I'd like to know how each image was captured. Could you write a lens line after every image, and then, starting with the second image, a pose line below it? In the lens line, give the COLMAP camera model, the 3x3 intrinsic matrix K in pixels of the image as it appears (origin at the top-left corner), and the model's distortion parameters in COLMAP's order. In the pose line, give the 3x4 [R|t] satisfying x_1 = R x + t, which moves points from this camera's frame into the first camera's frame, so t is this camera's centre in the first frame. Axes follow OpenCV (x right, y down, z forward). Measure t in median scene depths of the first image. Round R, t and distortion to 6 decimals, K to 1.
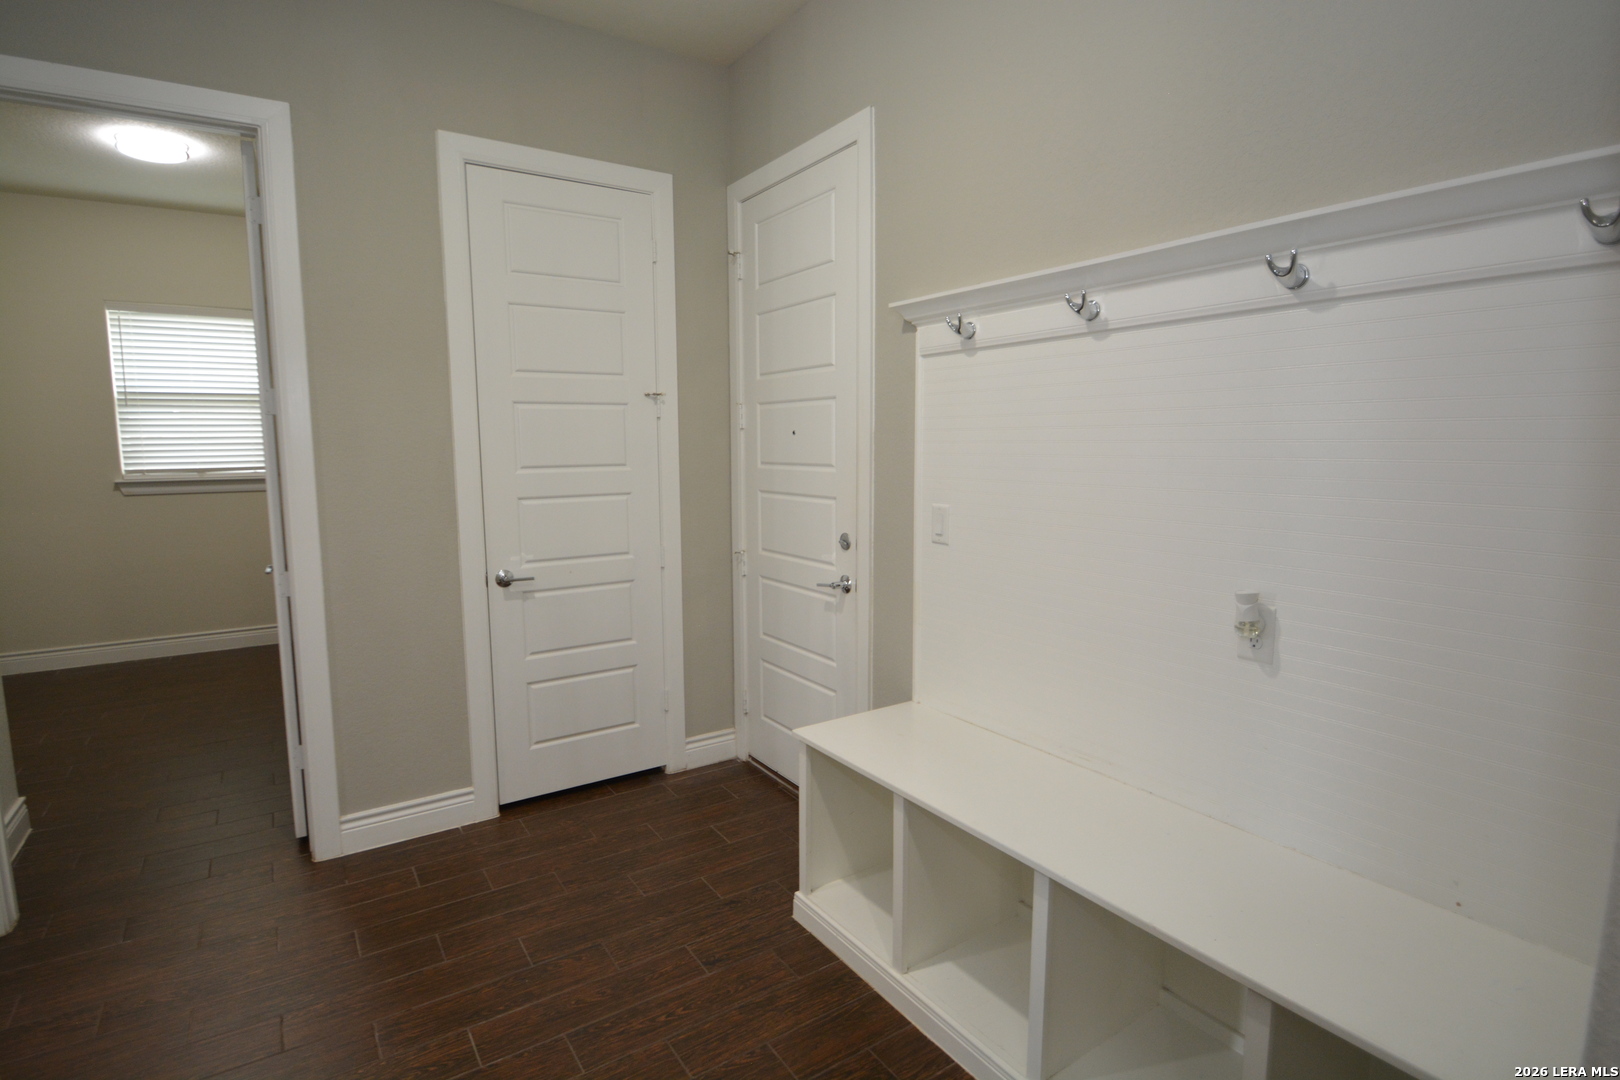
lens RADIAL K [[796.1, 0, 803.7], [0, 796.1, 533.1], [0, 0, 1]] dist [-0.044064, 0.053550]
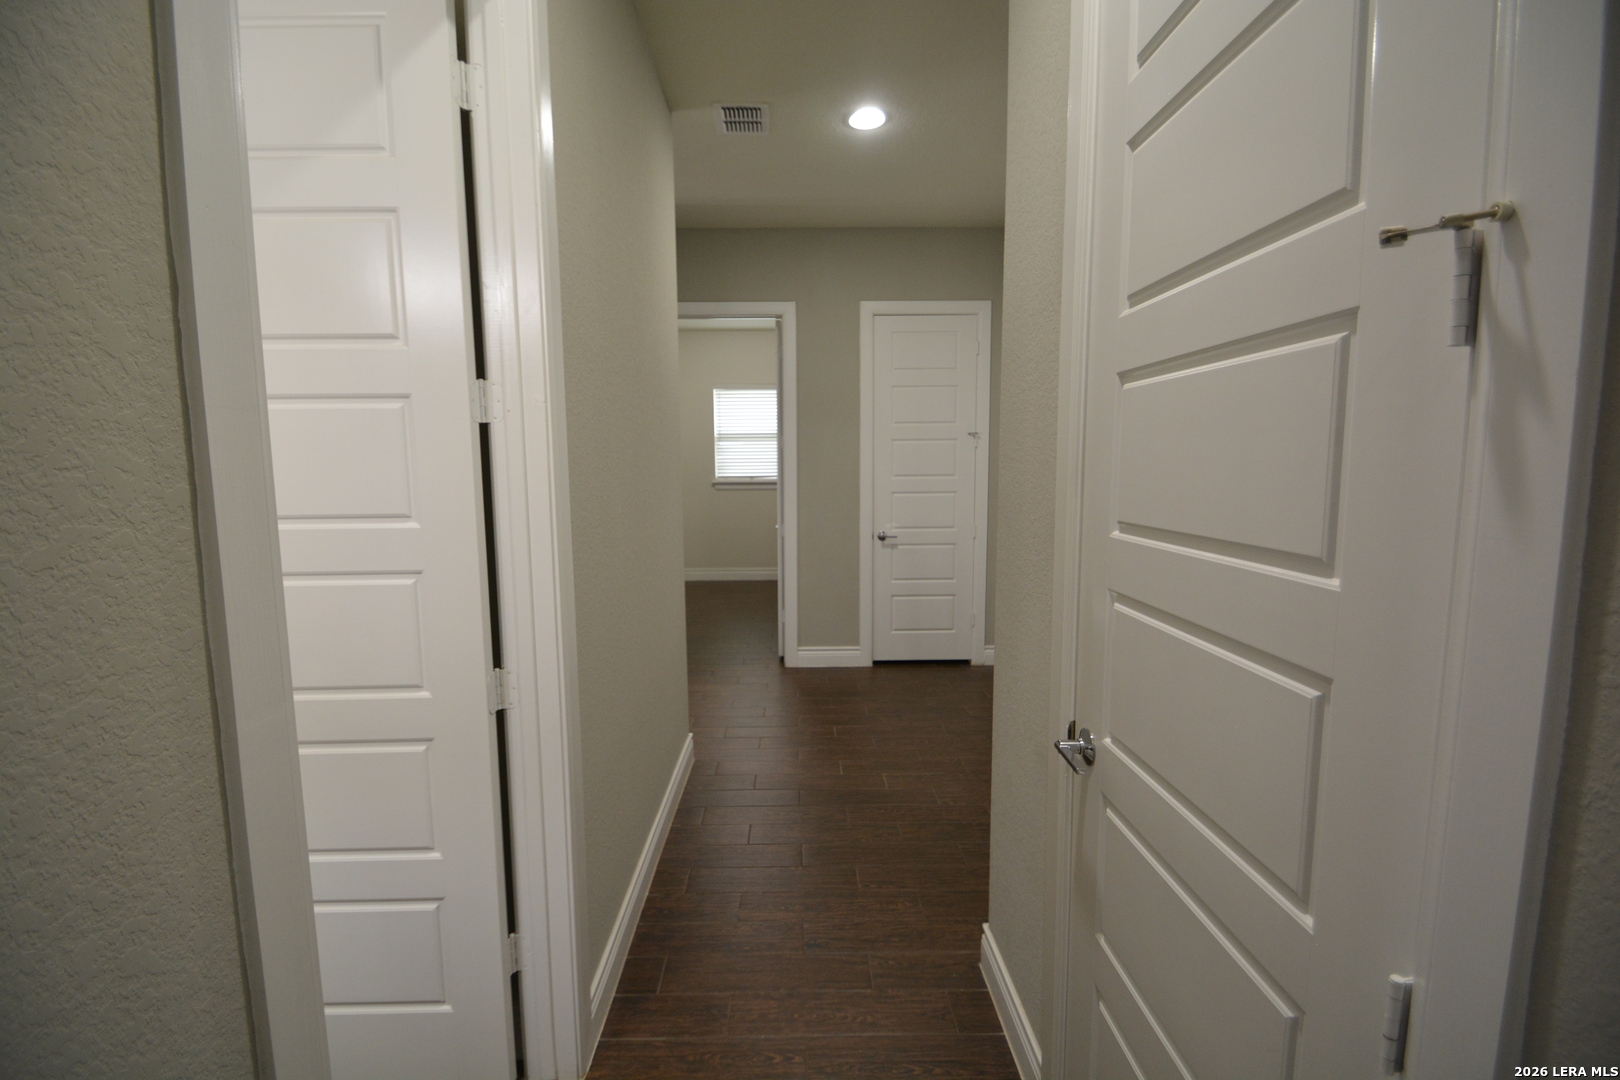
lens RADIAL K [[709.7, 0, 810.0], [0, 709.7, 540.0], [0, 0, 1]] dist [0.014344, -0.014690]
pose [[0.850854, 0.060521, -0.521905, 0.215420], [-0.061332, 0.997993, 0.015741, 0.032535], [0.521811, 0.018616, 0.852858, -0.311815]]
